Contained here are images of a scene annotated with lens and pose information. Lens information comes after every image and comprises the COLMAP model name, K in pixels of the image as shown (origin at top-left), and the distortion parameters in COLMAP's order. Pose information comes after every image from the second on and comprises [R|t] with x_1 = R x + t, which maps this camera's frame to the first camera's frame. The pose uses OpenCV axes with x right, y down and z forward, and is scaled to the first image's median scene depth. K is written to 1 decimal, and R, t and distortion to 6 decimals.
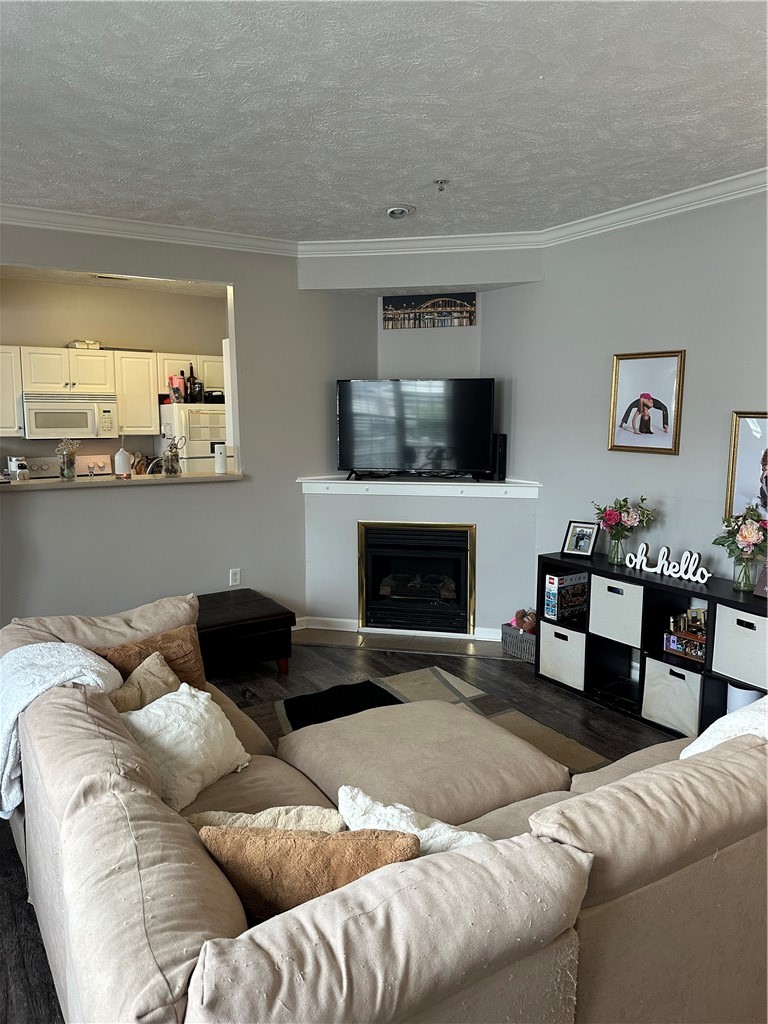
lens RADIAL K [[718.6, 0, 347.5], [0, 718.6, 501.3], [0, 0, 1]] dist [0.102306, -0.002752]
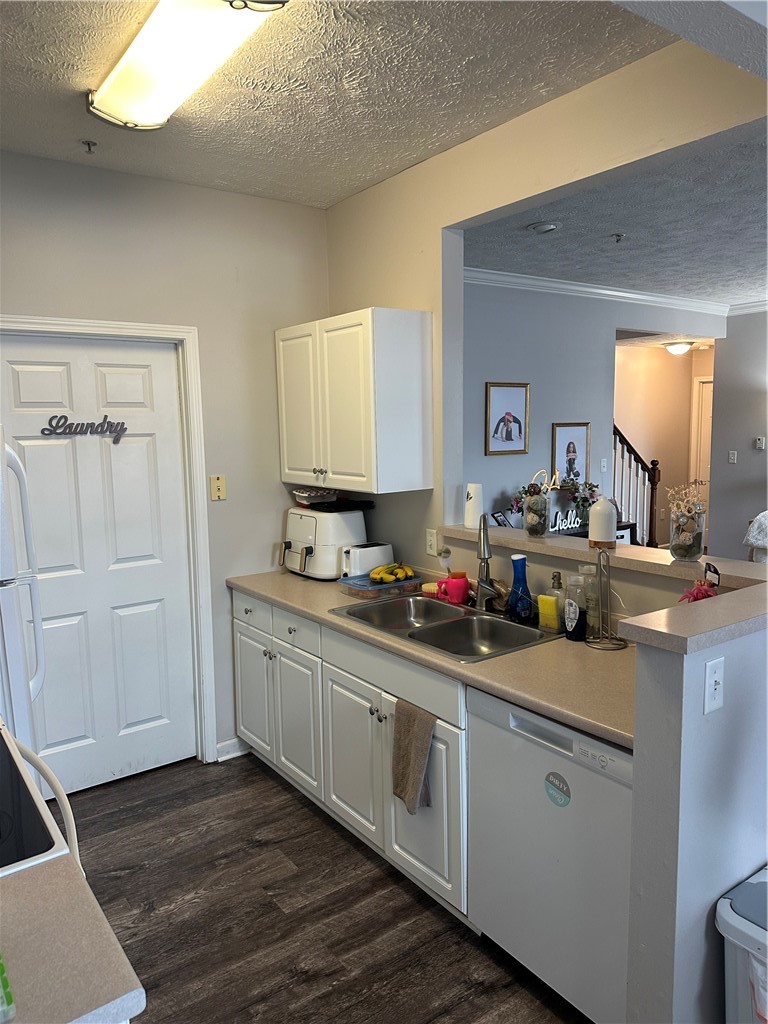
lens RADIAL K [[718.6, 0, 391.9], [0, 718.6, 518.5], [0, 0, 1]] dist [0.102306, -0.002752]
pose [[-0.121993, -0.146088, 0.981721, -1.111286], [0.136022, 0.977315, 0.162335, -0.238797], [-0.983166, 0.153340, -0.099354, 1.634787]]
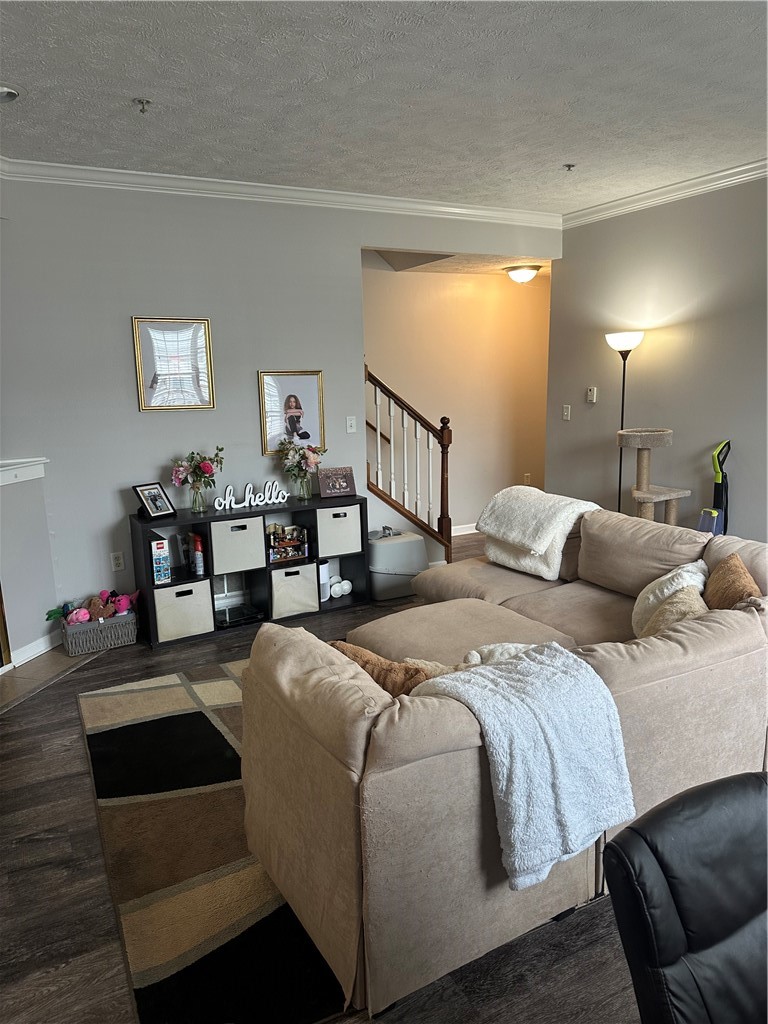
lens RADIAL K [[718.6, 0, 381.0], [0, 718.6, 509.3], [0, 0, 1]] dist [0.102306, -0.002752]
pose [[0.063511, -0.191434, 0.979448, -0.808401], [0.156536, 0.971193, 0.179670, -0.084931], [-0.985628, 0.141908, 0.091648, 0.739436]]
